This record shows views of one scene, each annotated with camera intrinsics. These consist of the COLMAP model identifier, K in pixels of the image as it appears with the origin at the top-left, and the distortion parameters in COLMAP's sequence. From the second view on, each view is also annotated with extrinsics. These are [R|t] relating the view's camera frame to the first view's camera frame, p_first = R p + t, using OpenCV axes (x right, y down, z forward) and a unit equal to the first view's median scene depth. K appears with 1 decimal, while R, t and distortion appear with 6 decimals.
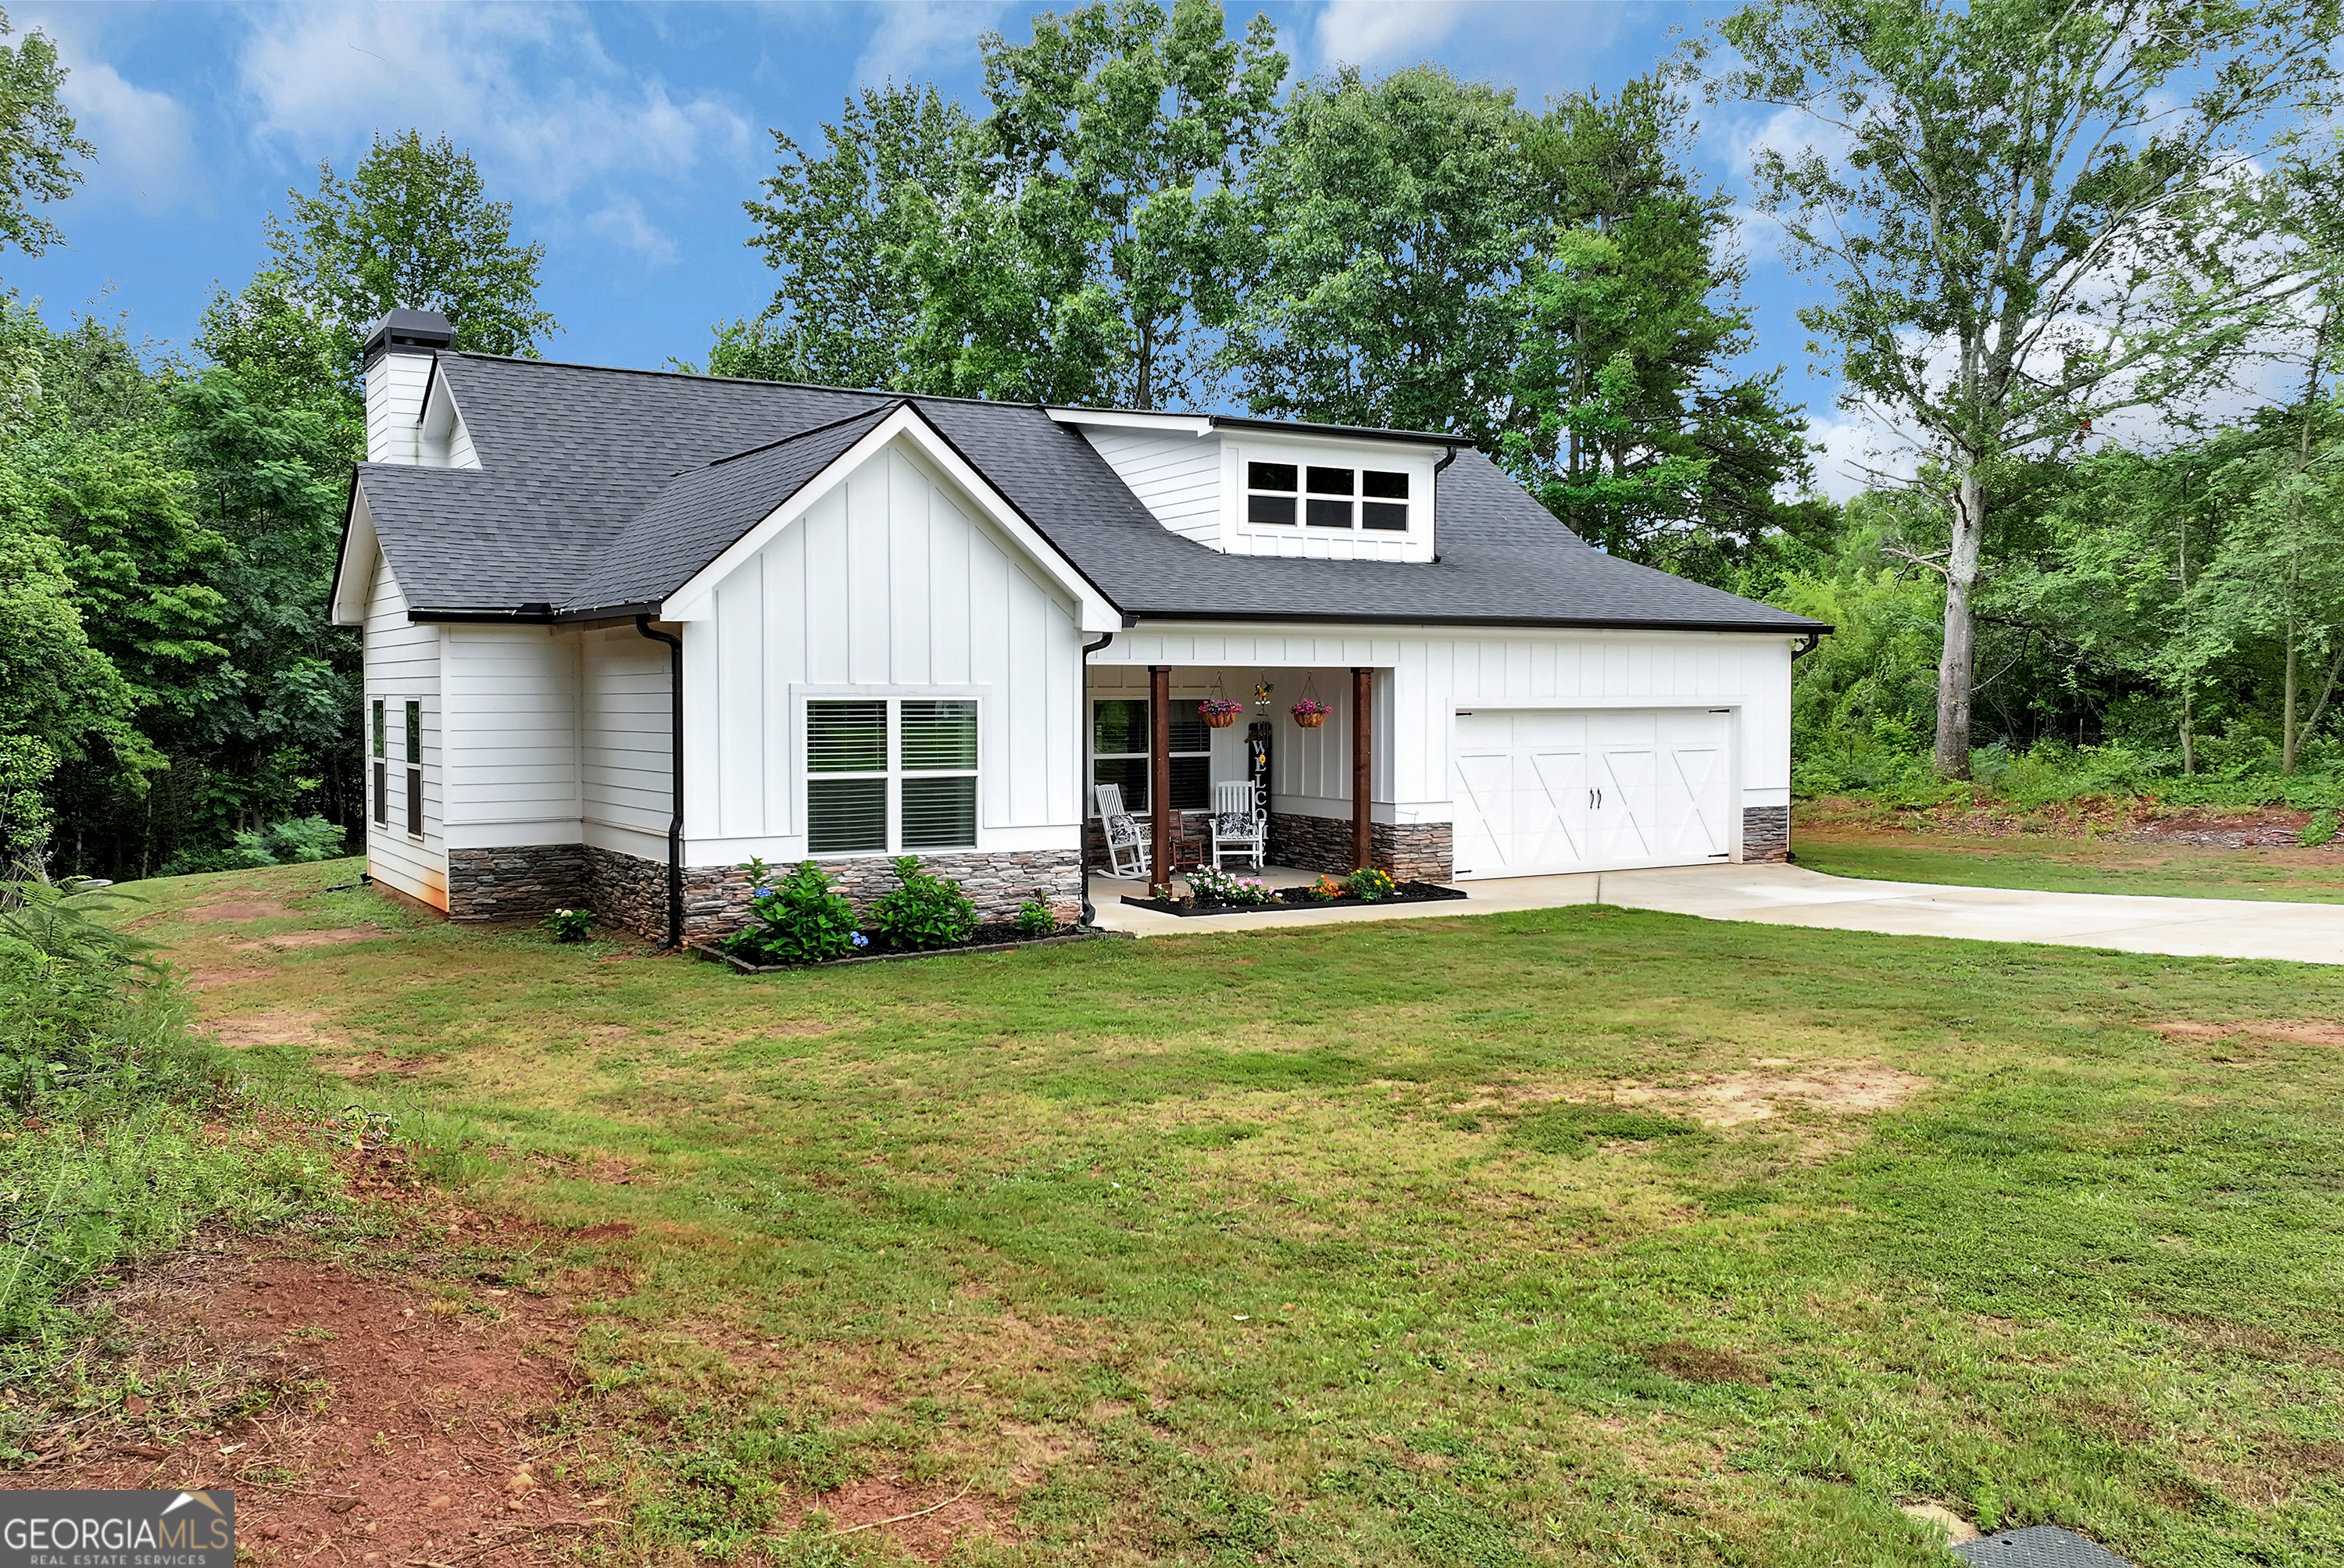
lens RADIAL K [[1913.6, 0, 1168.6], [0, 1913.6, 782.9], [0, 0, 1]] dist [-0.015051, 0.004986]
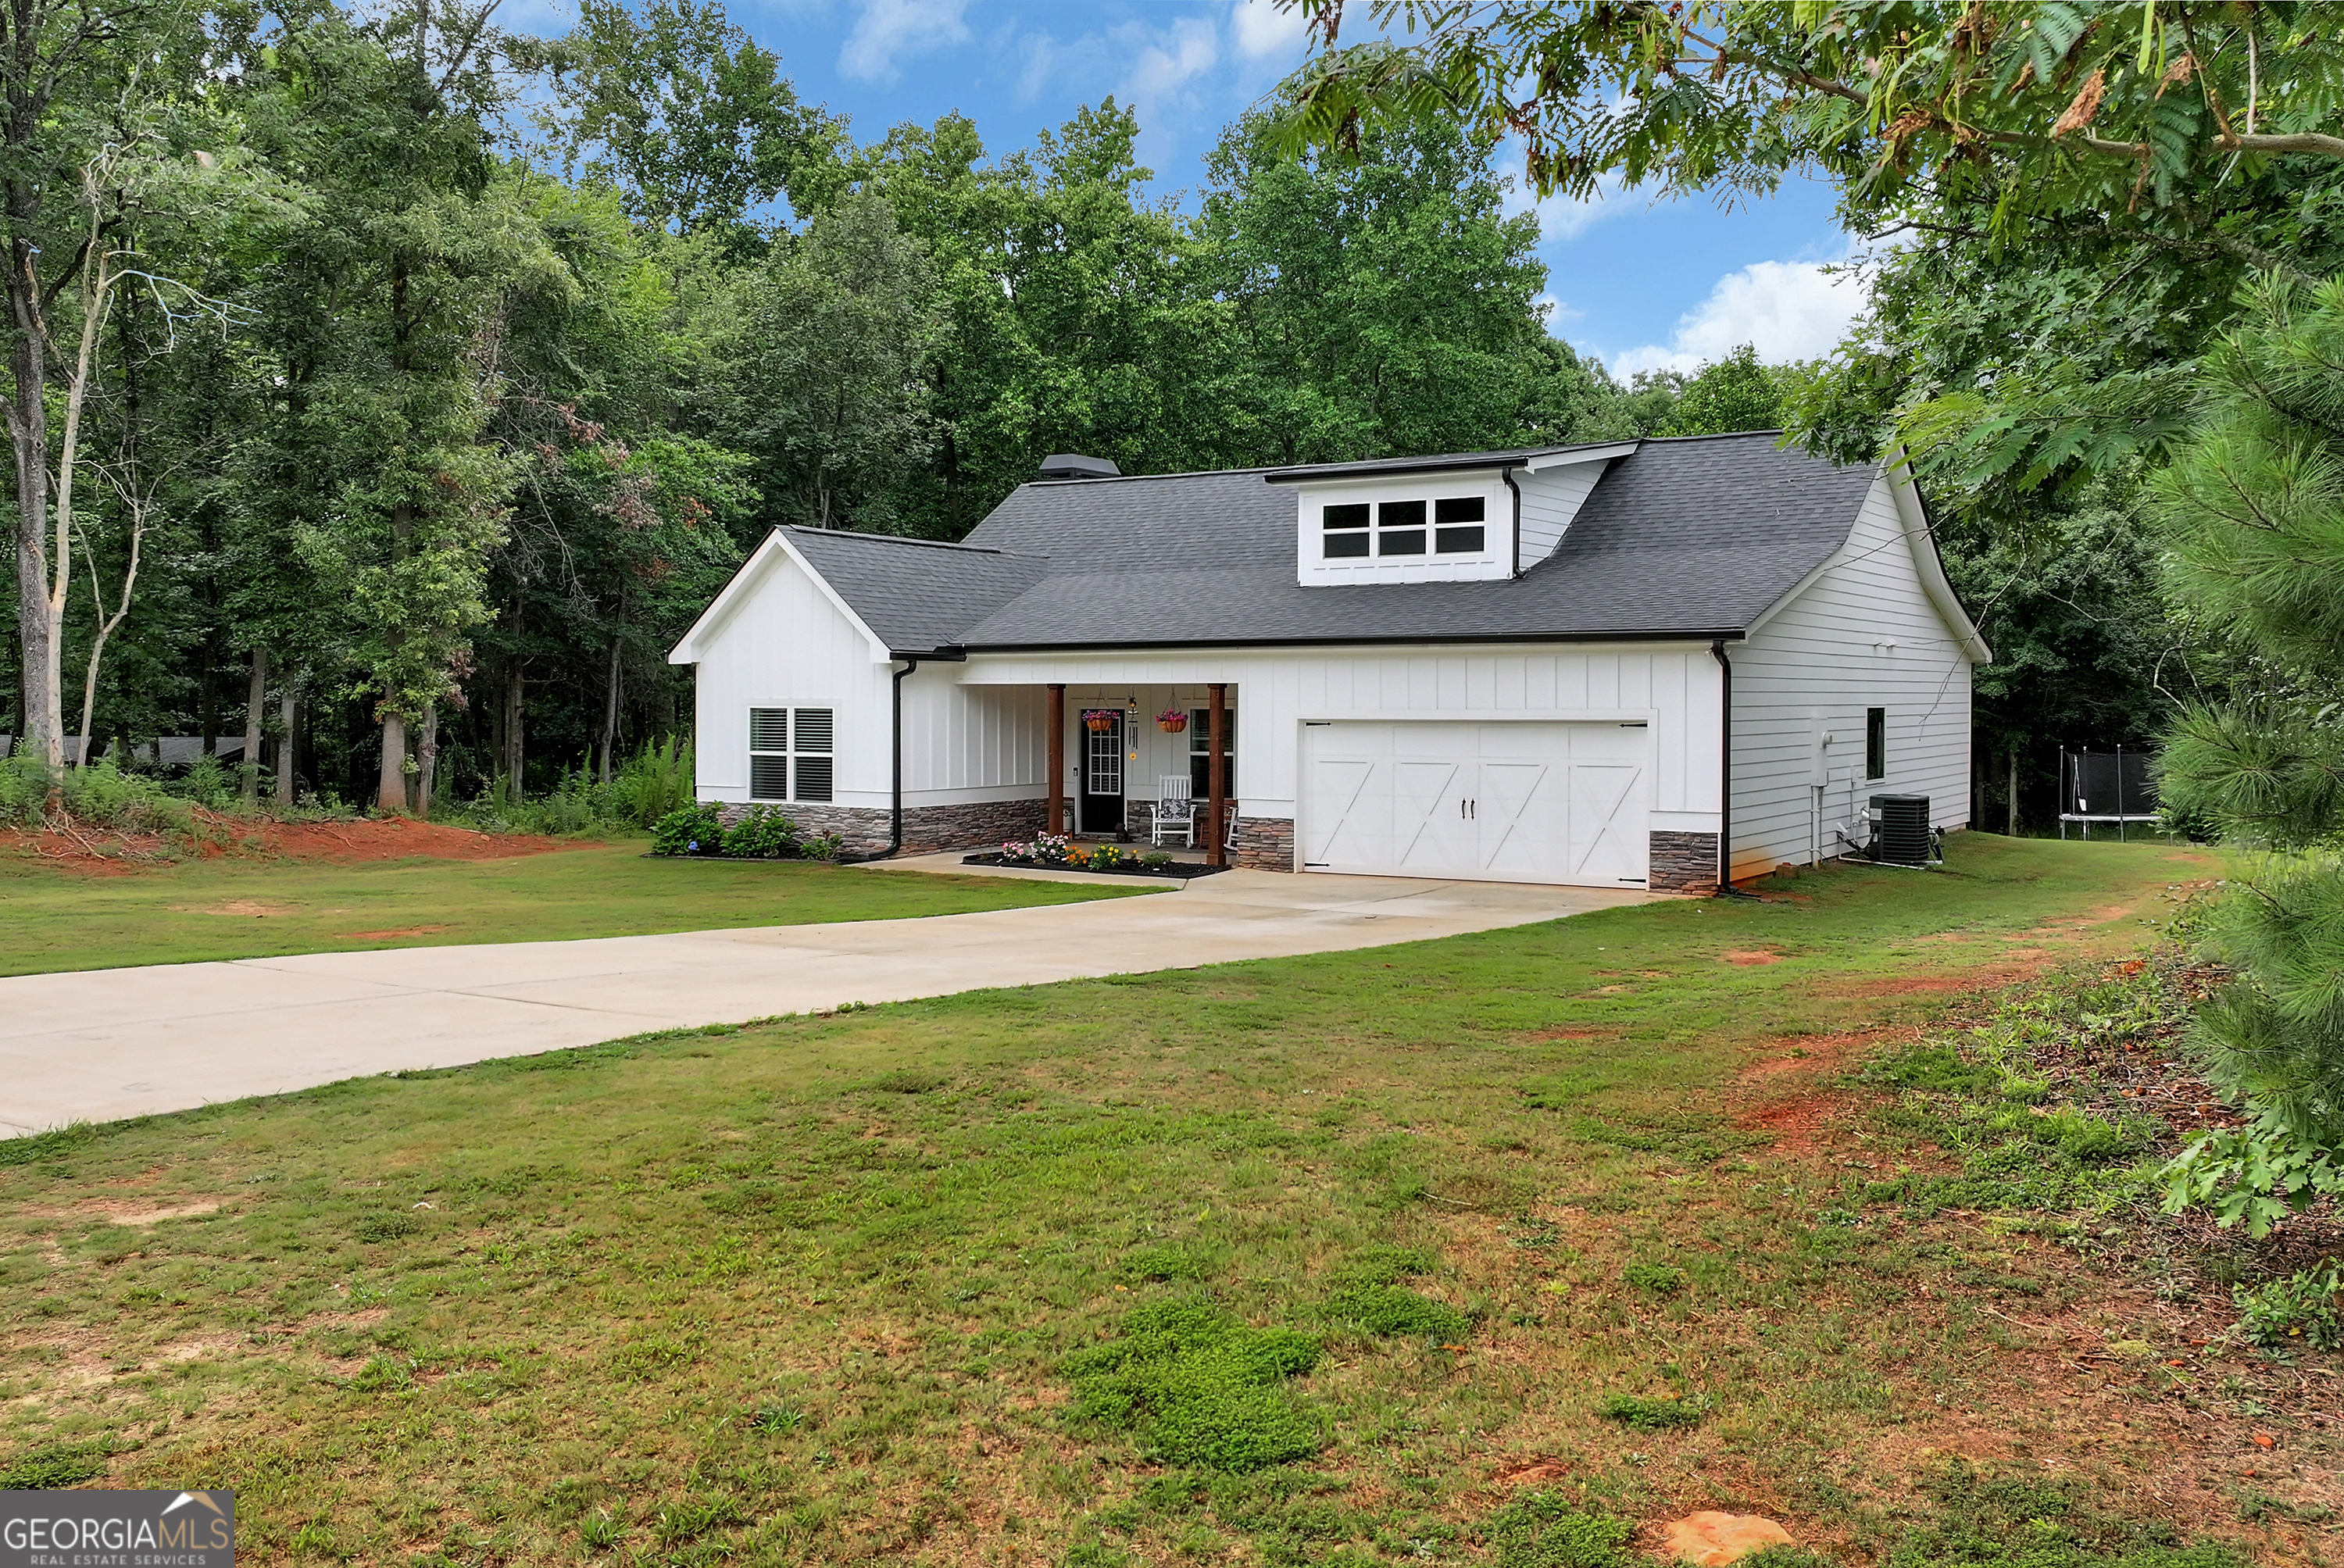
lens RADIAL K [[1913.6, 0, 1169.9], [0, 1913.6, 773.8], [0, 0, 1]] dist [-0.015051, 0.004986]
pose [[0.457866, 0.033712, -0.888382, 1.087376], [-0.042465, 0.998969, 0.016022, -0.020594], [0.888006, 0.030389, 0.458826, 0.404494]]
